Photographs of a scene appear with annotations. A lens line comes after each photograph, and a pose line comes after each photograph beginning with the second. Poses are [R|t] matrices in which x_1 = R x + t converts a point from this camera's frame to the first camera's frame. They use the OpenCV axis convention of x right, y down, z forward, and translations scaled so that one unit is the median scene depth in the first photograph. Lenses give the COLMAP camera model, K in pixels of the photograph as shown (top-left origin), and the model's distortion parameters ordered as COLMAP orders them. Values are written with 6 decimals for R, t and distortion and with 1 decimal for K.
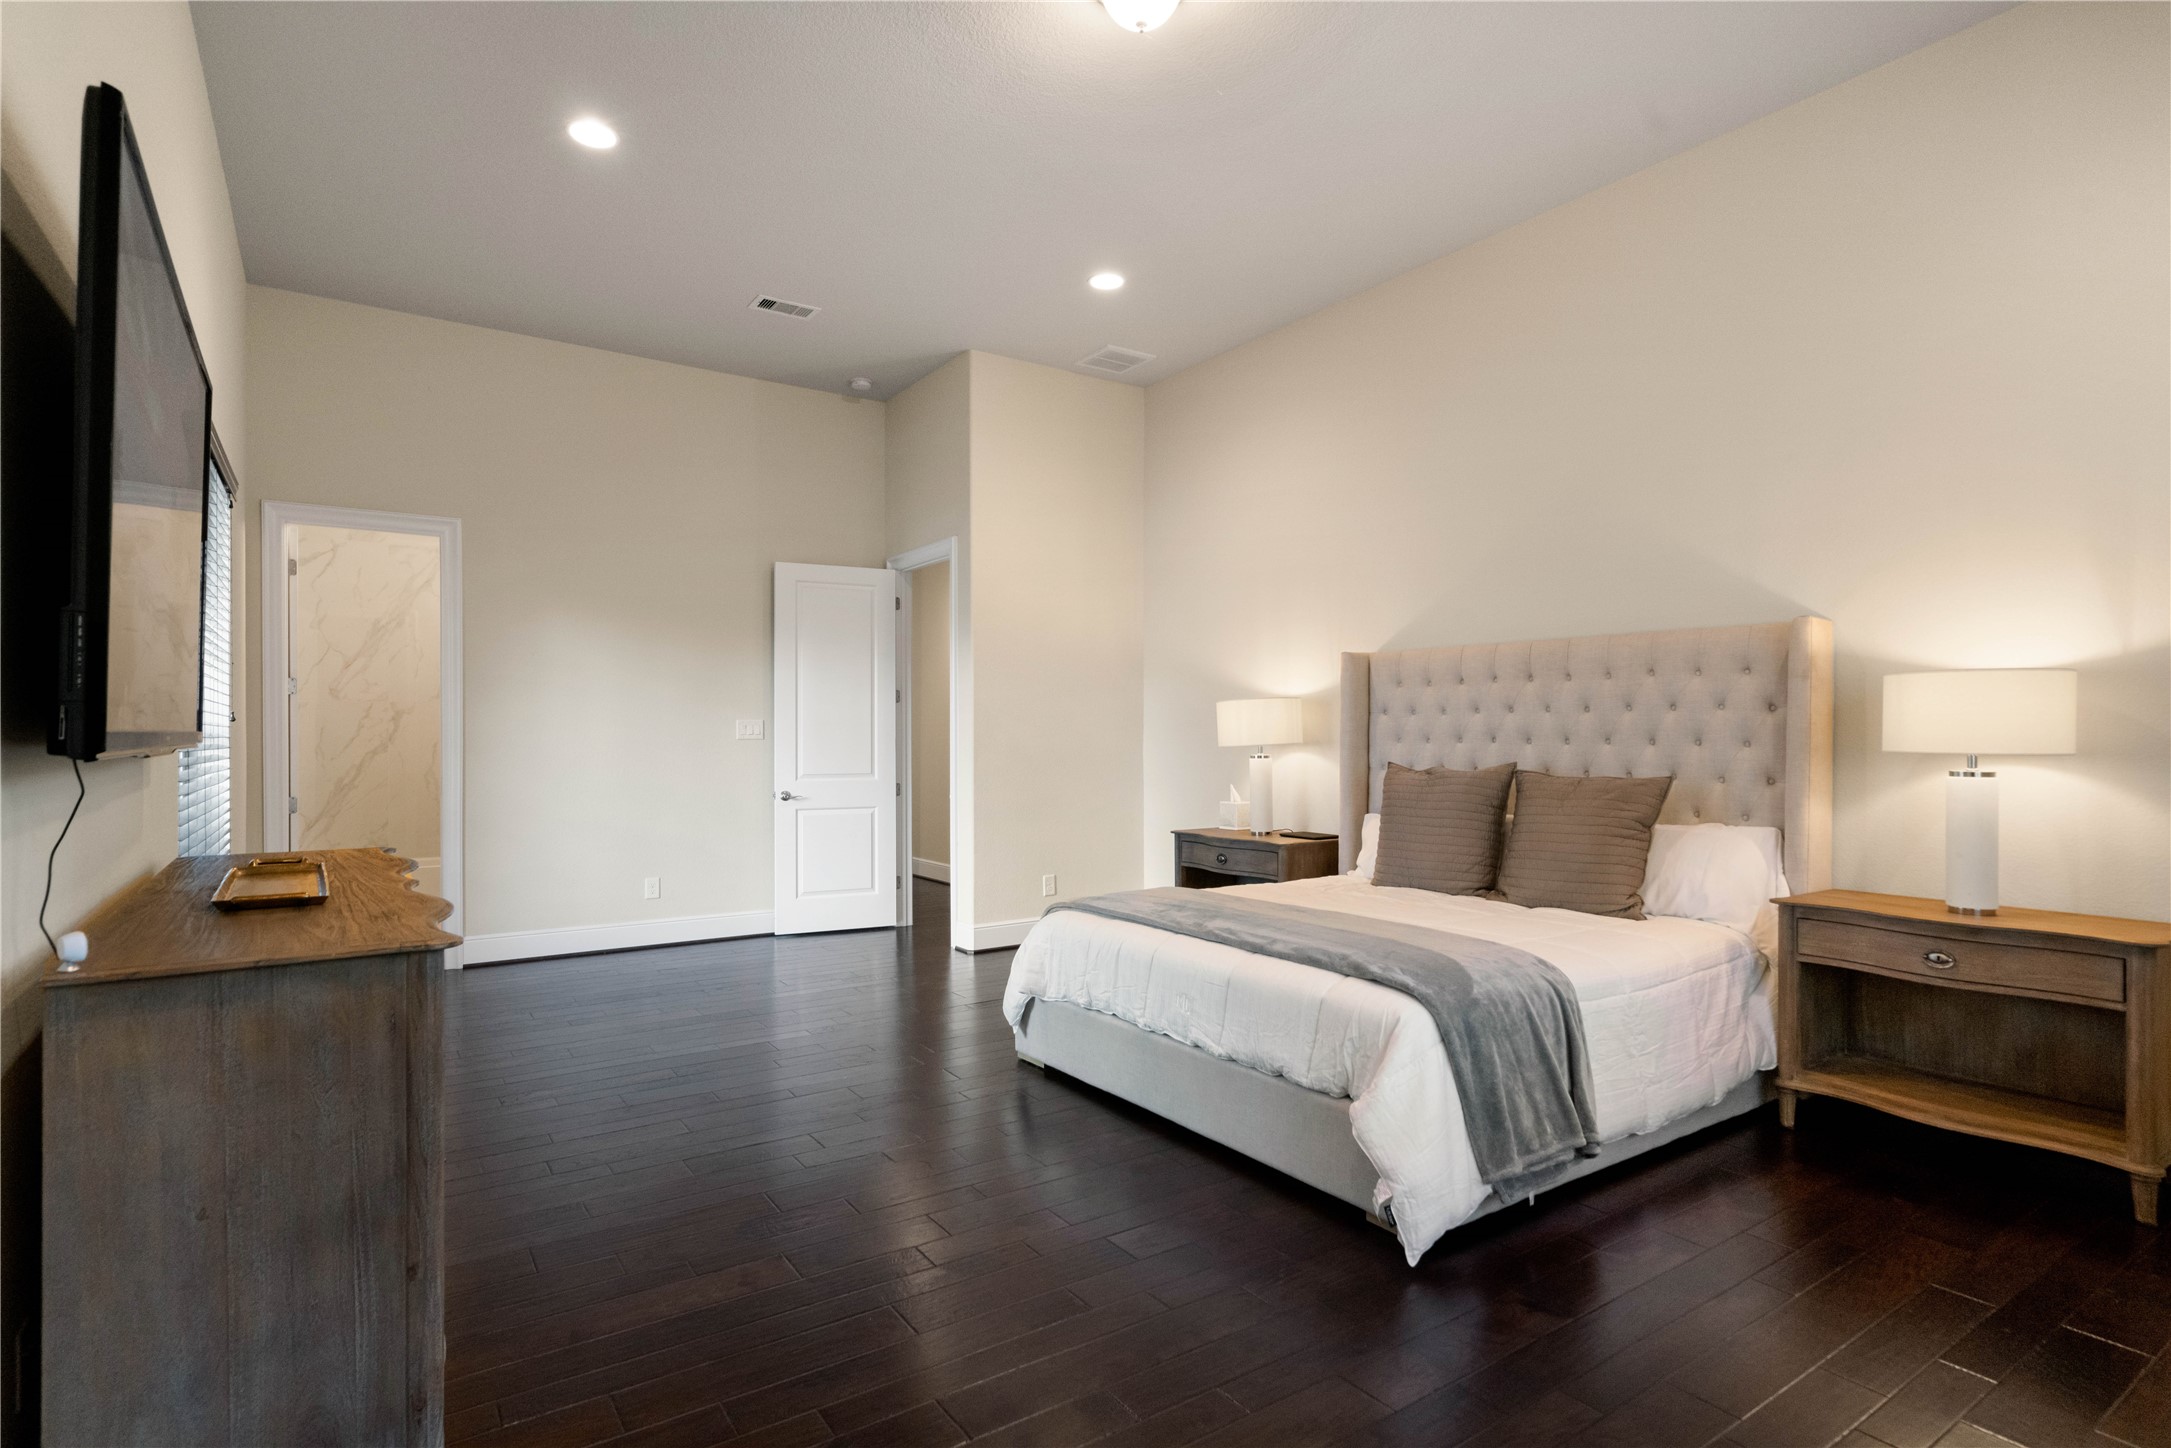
lens RADIAL K [[1122.1, 0, 1106.0], [0, 1122.1, 730.6], [0, 0, 1]] dist [-0.003269, 0.002878]
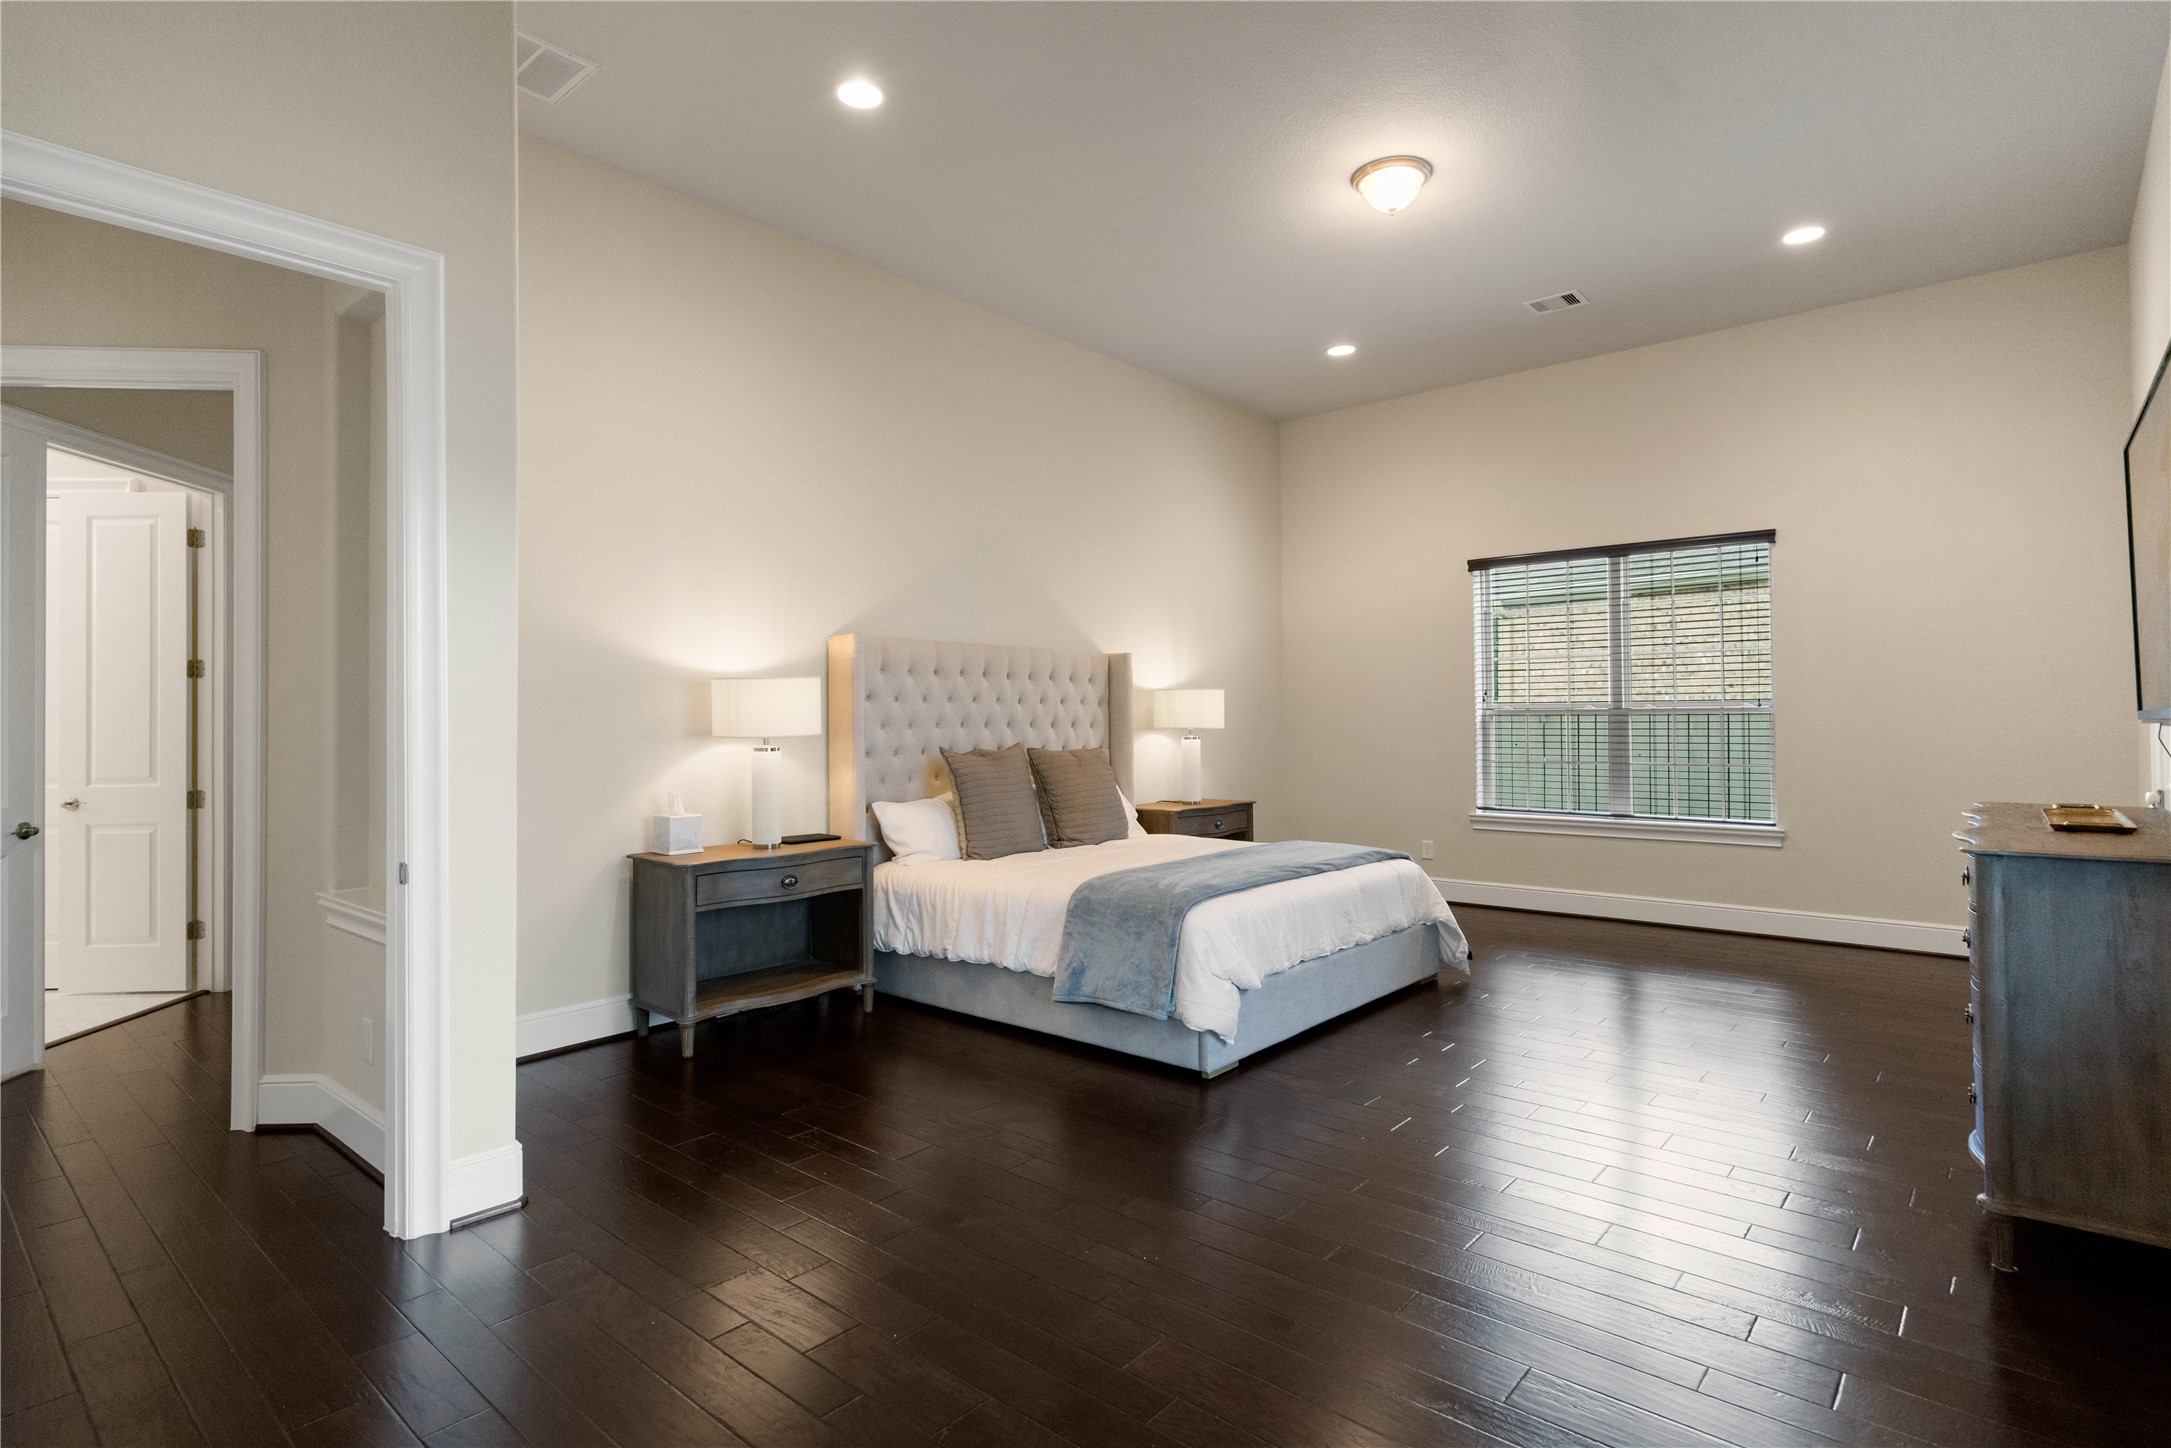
lens RADIAL K [[1061.2, 0, 1100.4], [0, 1061.2, 715.7], [0, 0, 1]] dist [0.003214, 0.001269]
pose [[-0.260596, 0.007216, 0.965421, -0.717123], [0.000030, 0.999972, -0.007466, 0.005335], [-0.965448, -0.001916, -0.260589, 1.068592]]
